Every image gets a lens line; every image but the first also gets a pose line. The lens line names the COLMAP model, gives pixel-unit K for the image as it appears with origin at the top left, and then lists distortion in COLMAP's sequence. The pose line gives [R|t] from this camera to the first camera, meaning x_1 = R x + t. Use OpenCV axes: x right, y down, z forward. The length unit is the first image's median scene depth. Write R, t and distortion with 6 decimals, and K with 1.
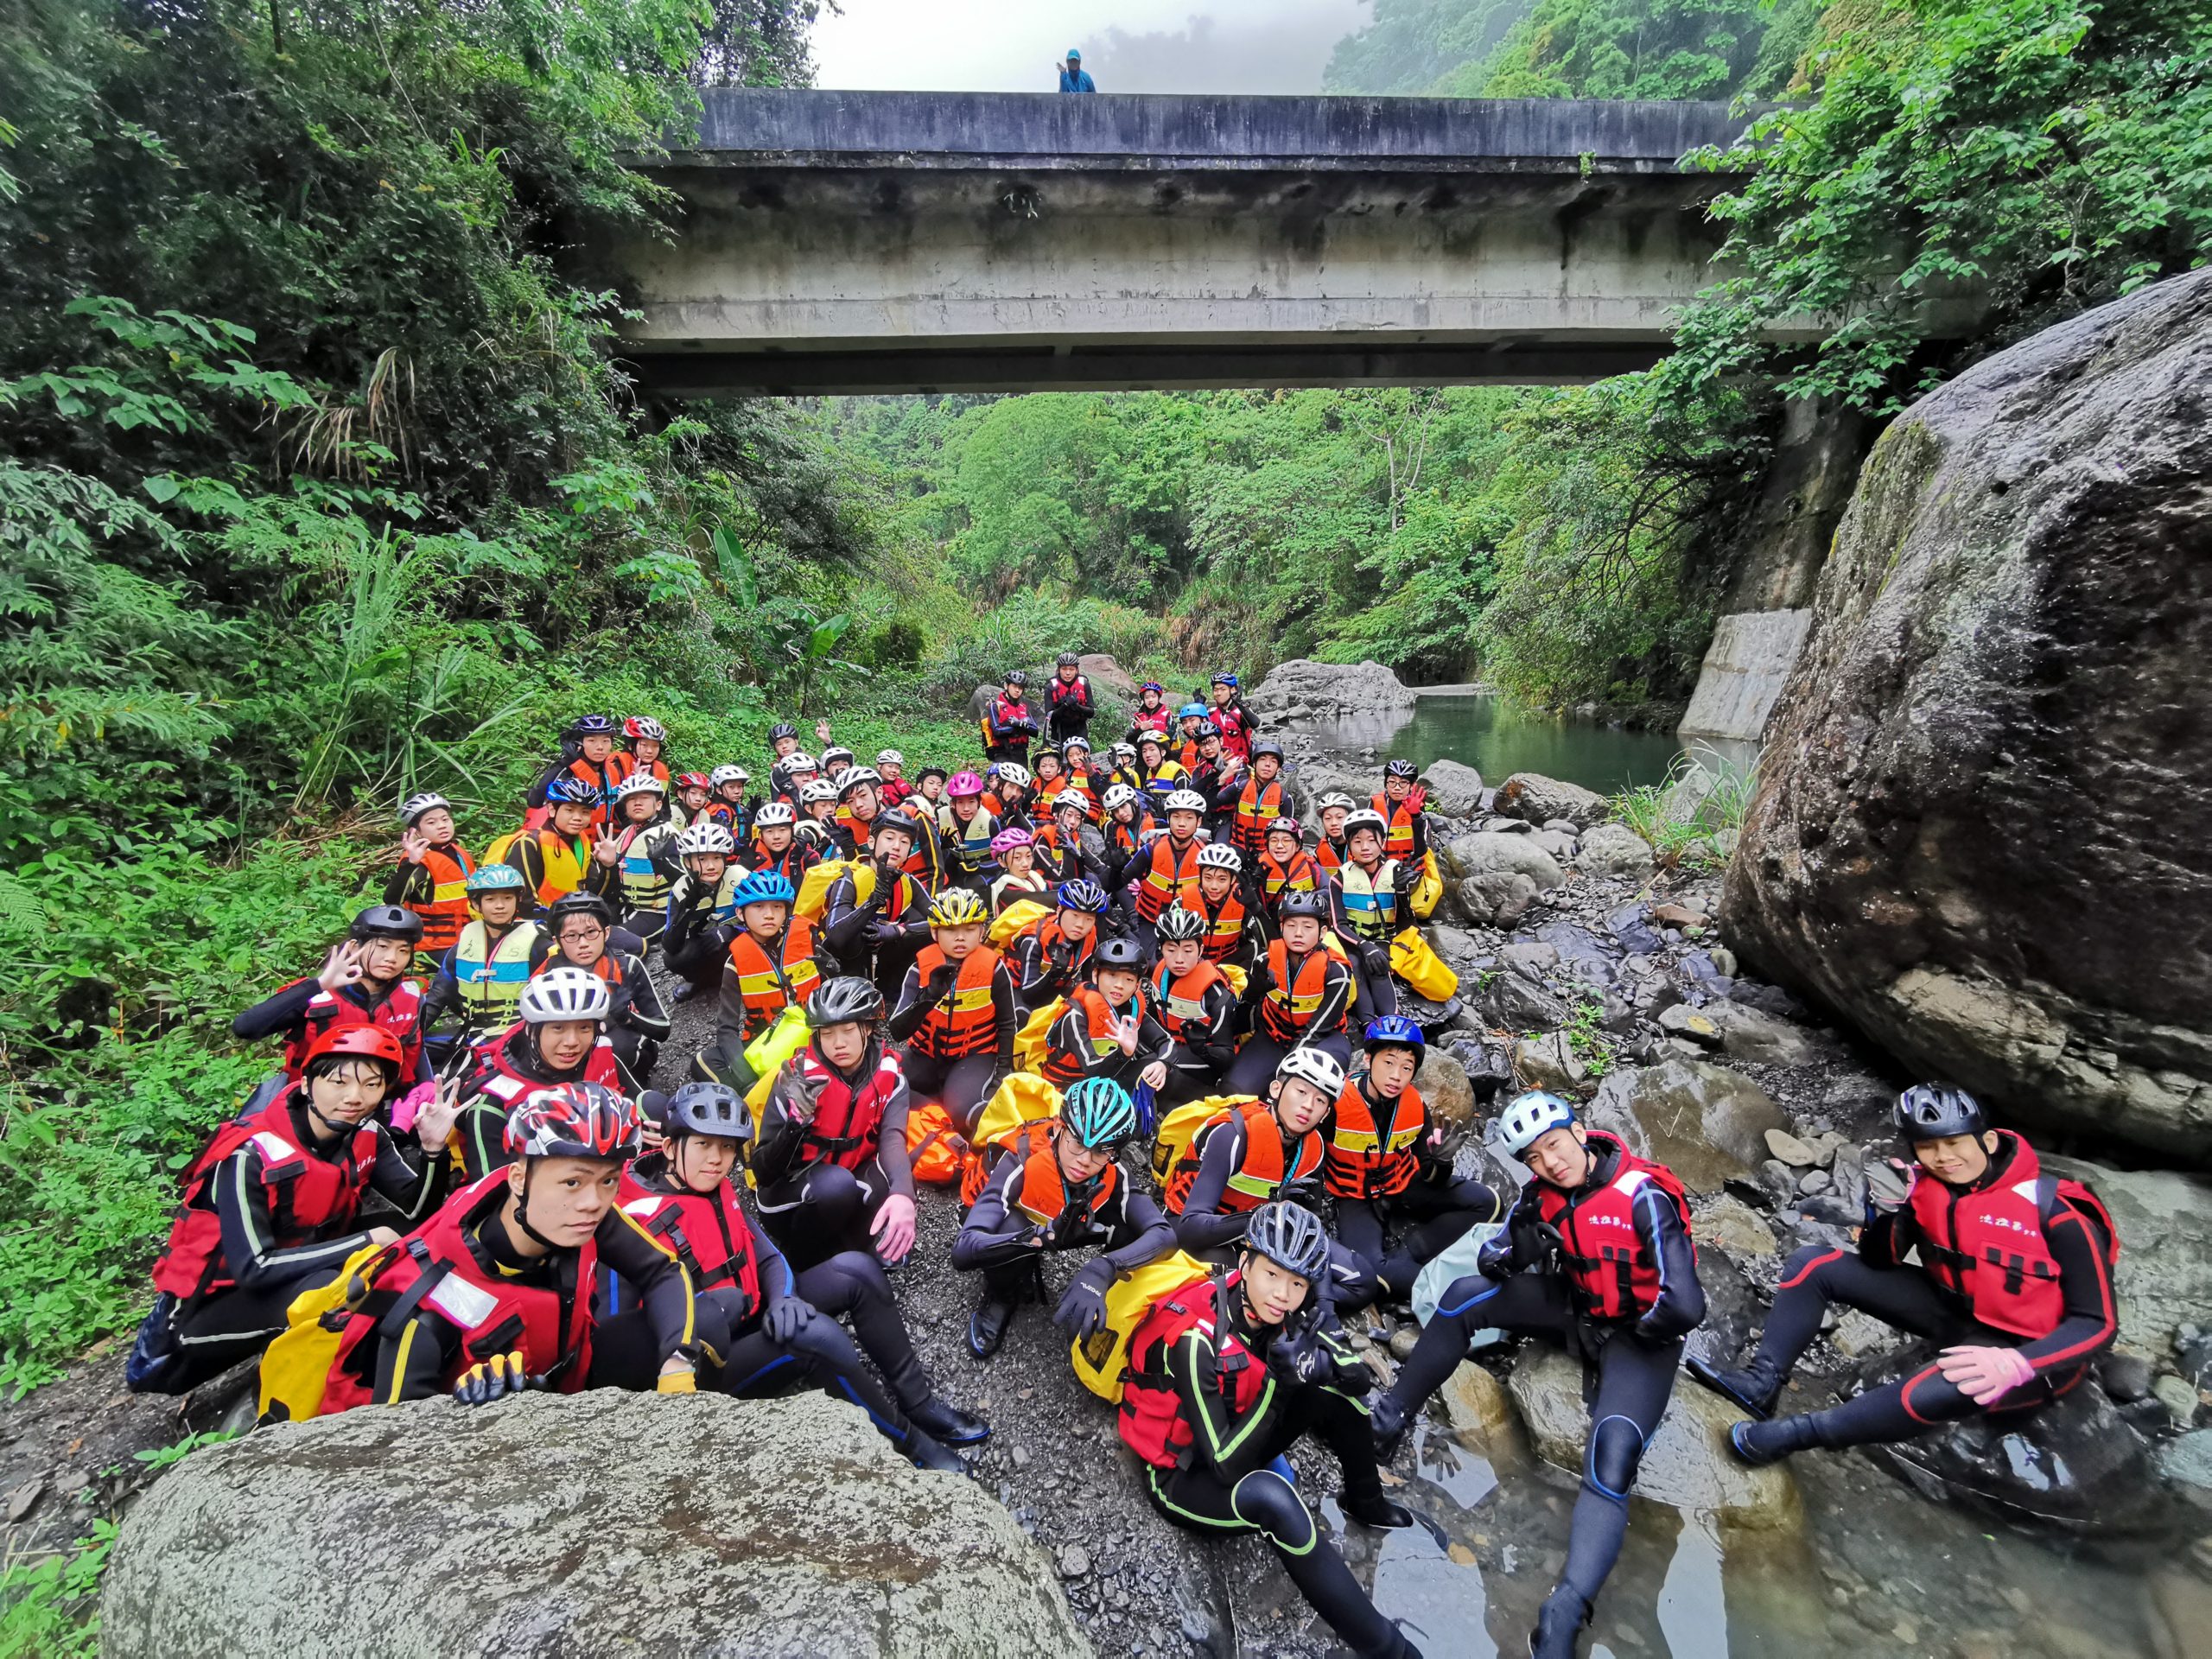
lens RADIAL K [[1052.9, 0, 1106.0], [0, 1052.9, 829.5], [0, 0, 1]] dist [-0.003996, 0.016646]
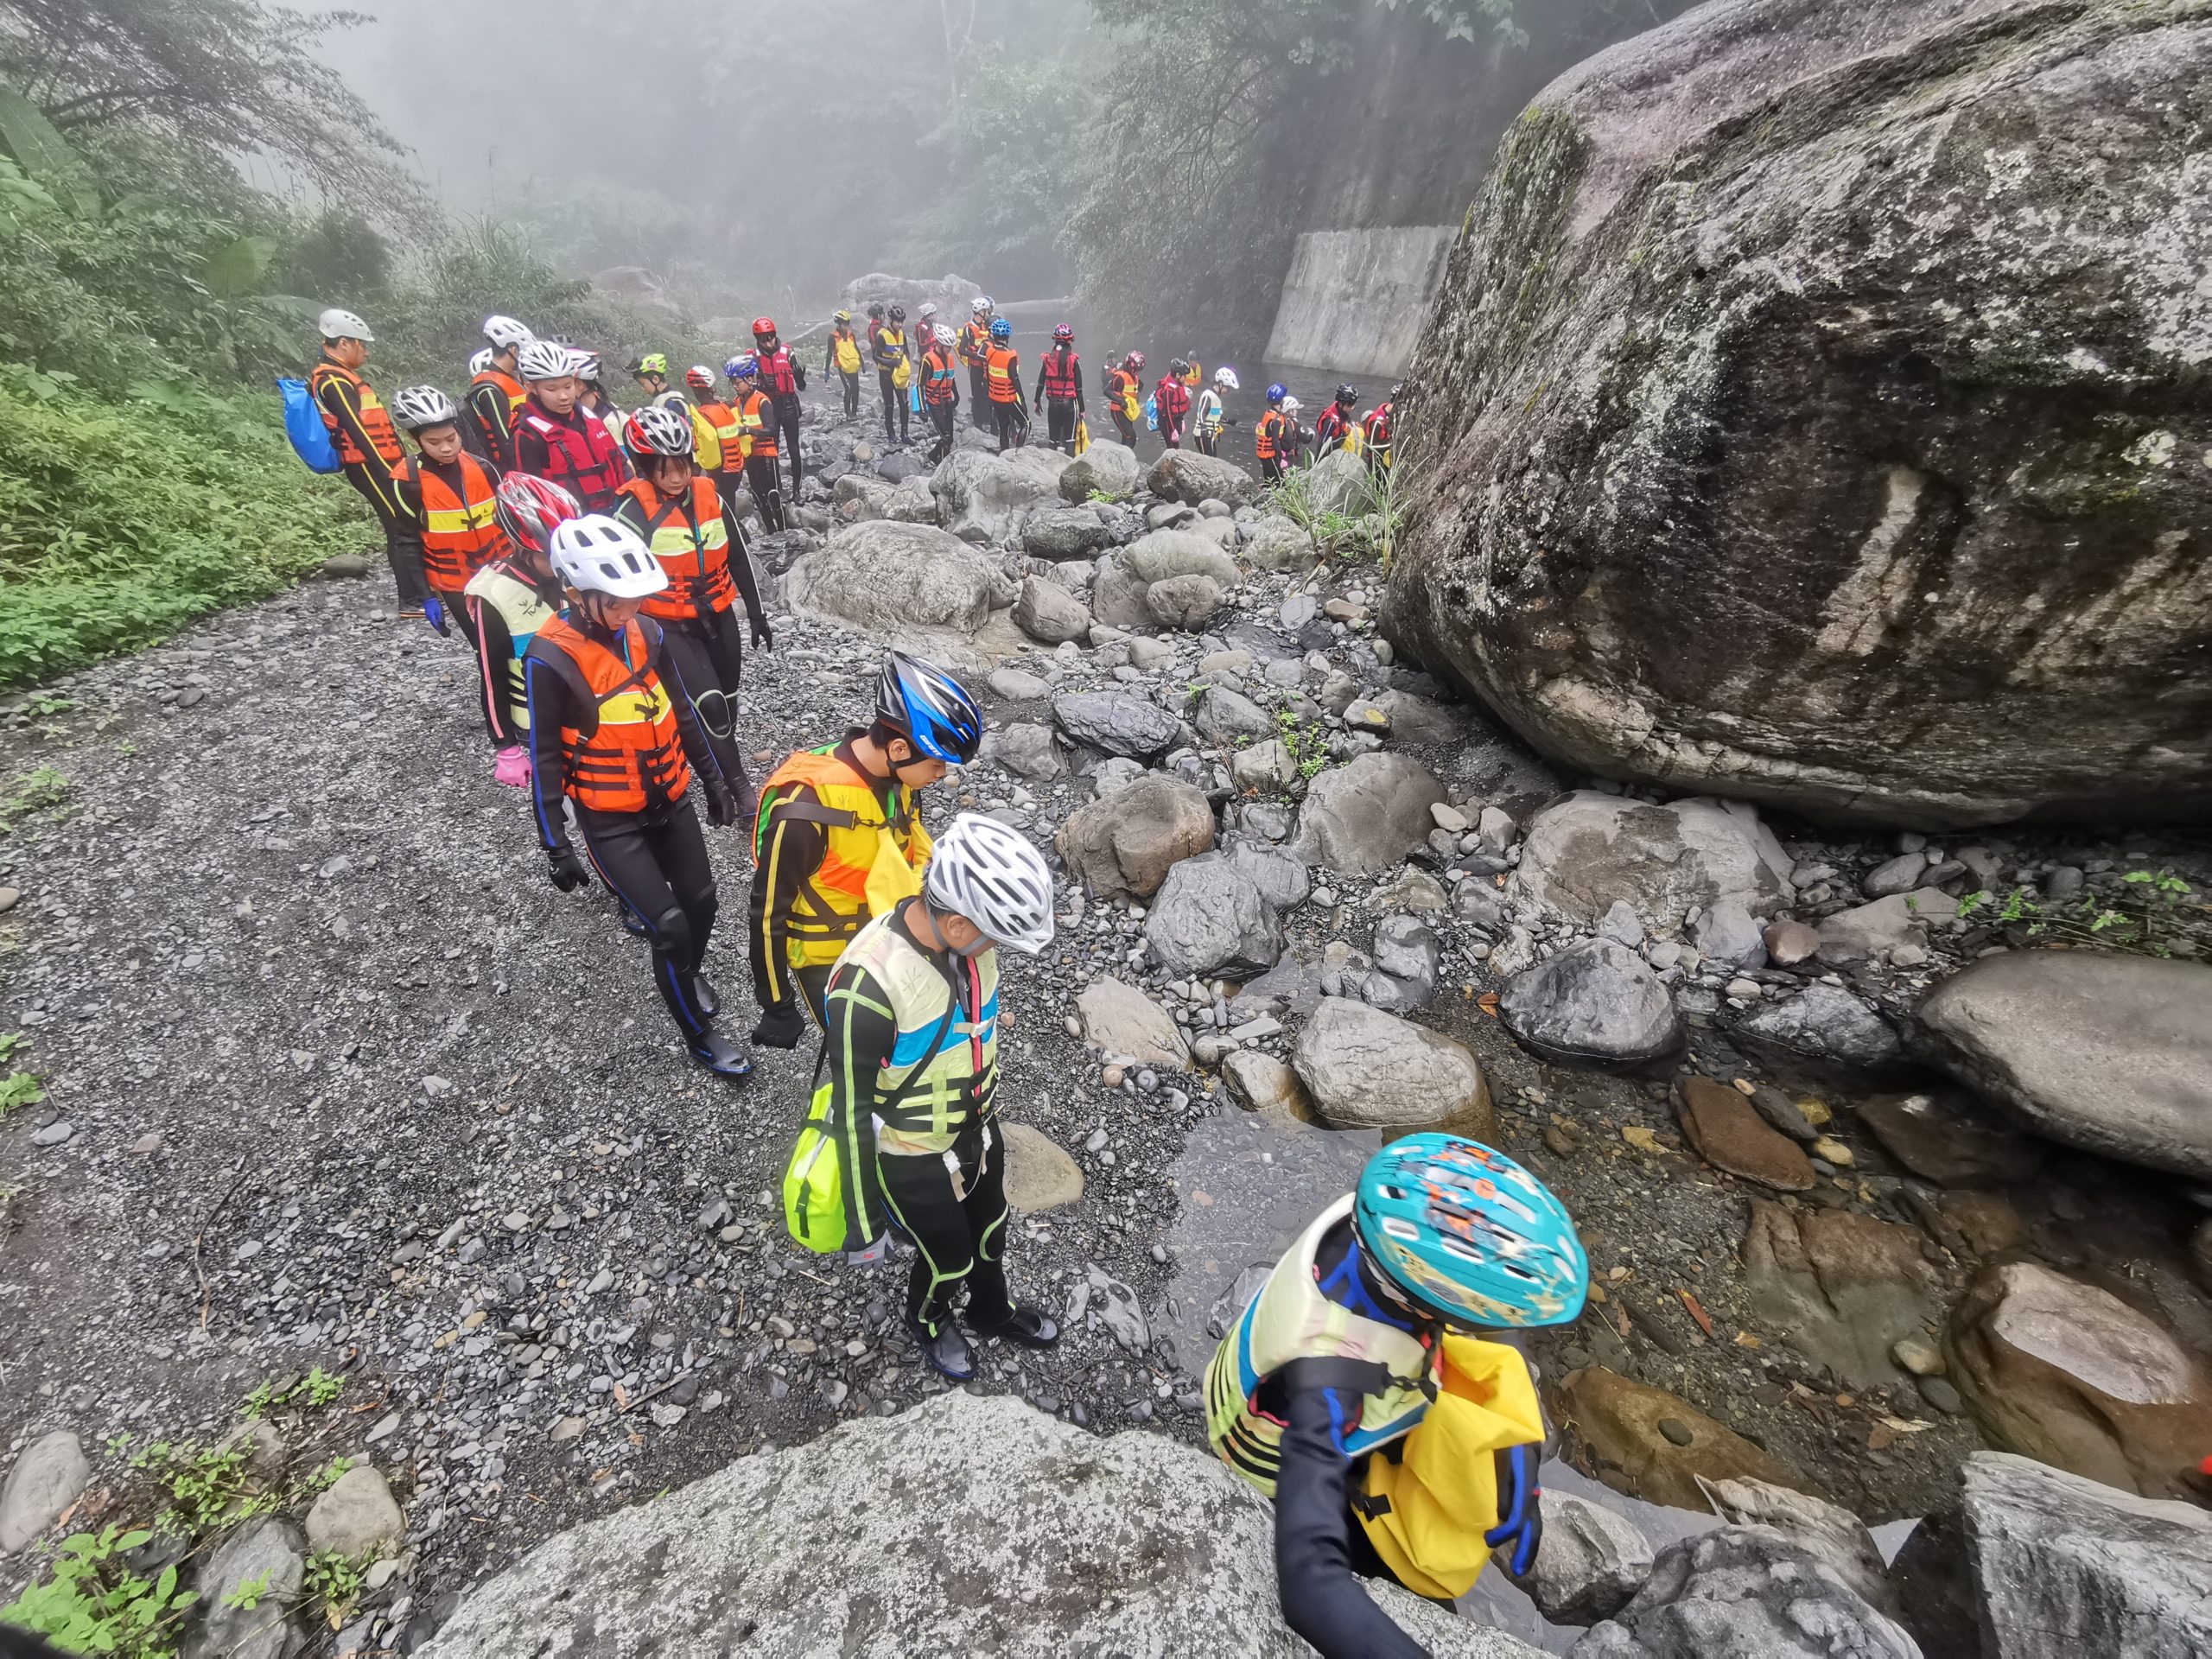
lens RADIAL K [[1045.7, 0, 1109.1], [0, 1045.7, 836.1], [0, 0, 1]] dist [0.009126, 0.000557]
pose [[0.918775, -0.190165, 0.345963, -0.158778], [0.056018, 0.930270, 0.362575, -0.151502], [-0.390788, -0.313744, 0.865361, 0.075670]]
